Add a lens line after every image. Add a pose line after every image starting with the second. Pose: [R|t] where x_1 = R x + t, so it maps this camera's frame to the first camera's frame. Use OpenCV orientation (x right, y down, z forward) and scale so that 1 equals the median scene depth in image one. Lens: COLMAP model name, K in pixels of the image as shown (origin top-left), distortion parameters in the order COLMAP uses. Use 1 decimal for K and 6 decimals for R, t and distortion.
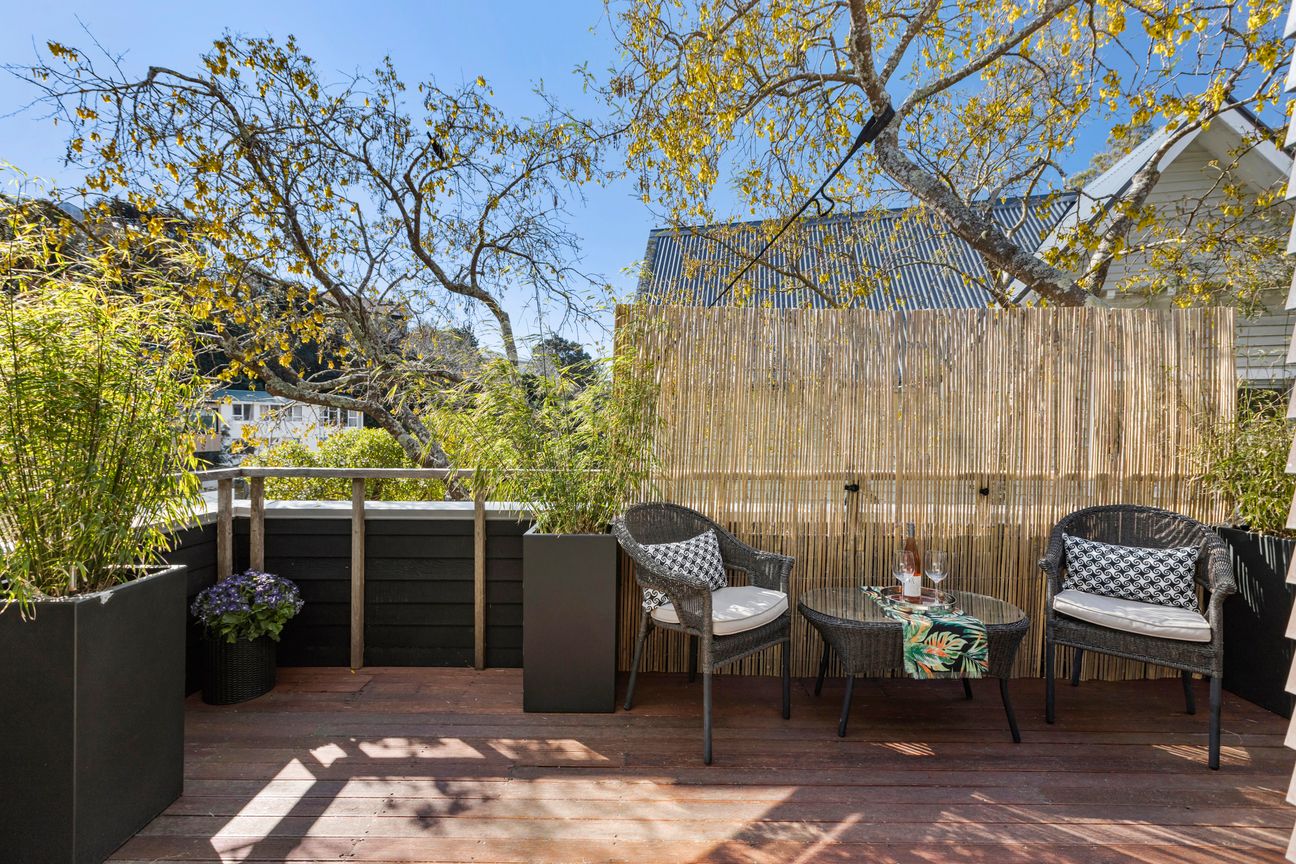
lens RADIAL K [[588.6, 0, 645.8], [0, 588.6, 431.8], [0, 0, 1]] dist [0.000736, -0.000064]
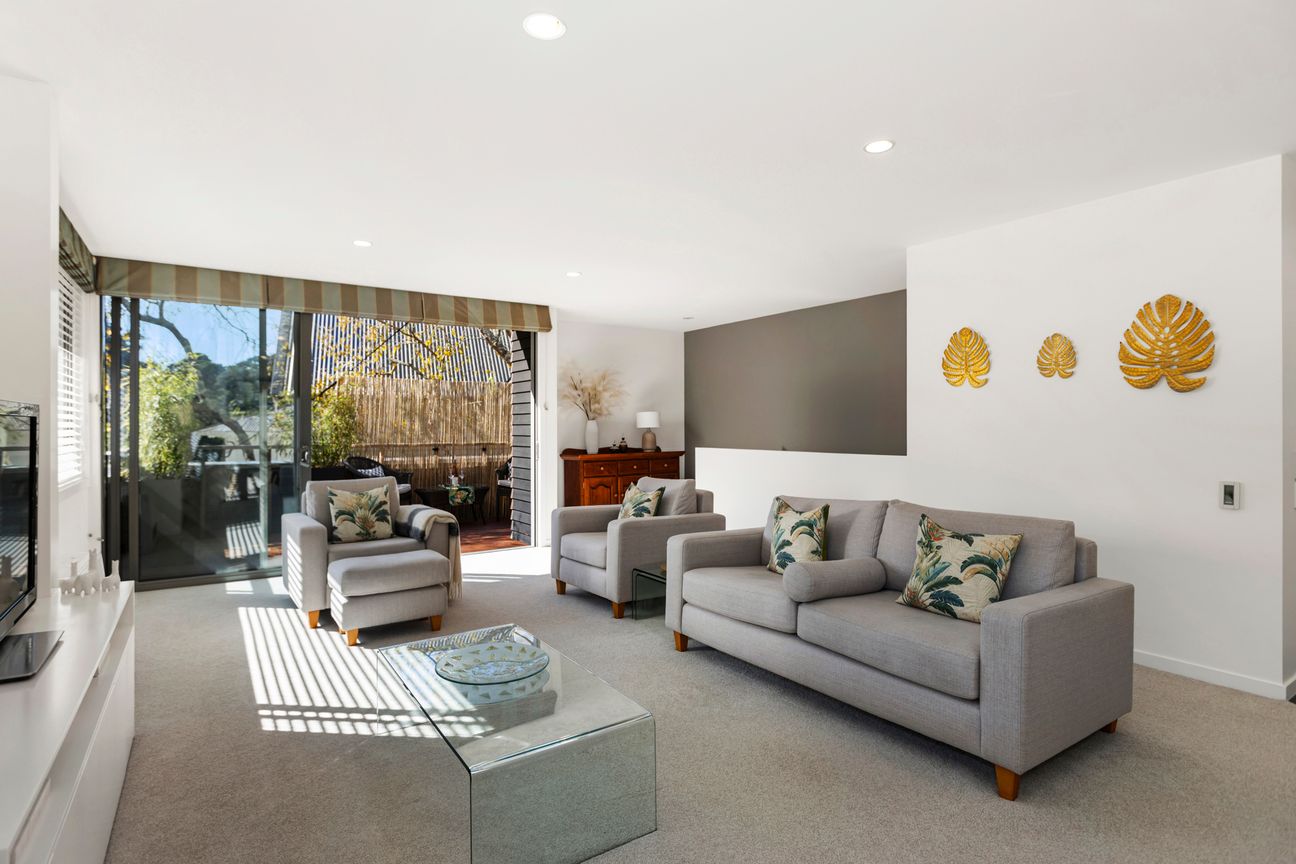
lens RADIAL K [[657.2, 0, 651.0], [0, 657.2, 427.9], [0, 0, 1]] dist [-0.020572, -0.001022]
pose [[0.826817, -0.004857, 0.562451, -0.500092], [0.006360, 0.999980, -0.000715, 0.009097], [-0.562436, 0.004169, 0.826831, -1.965603]]
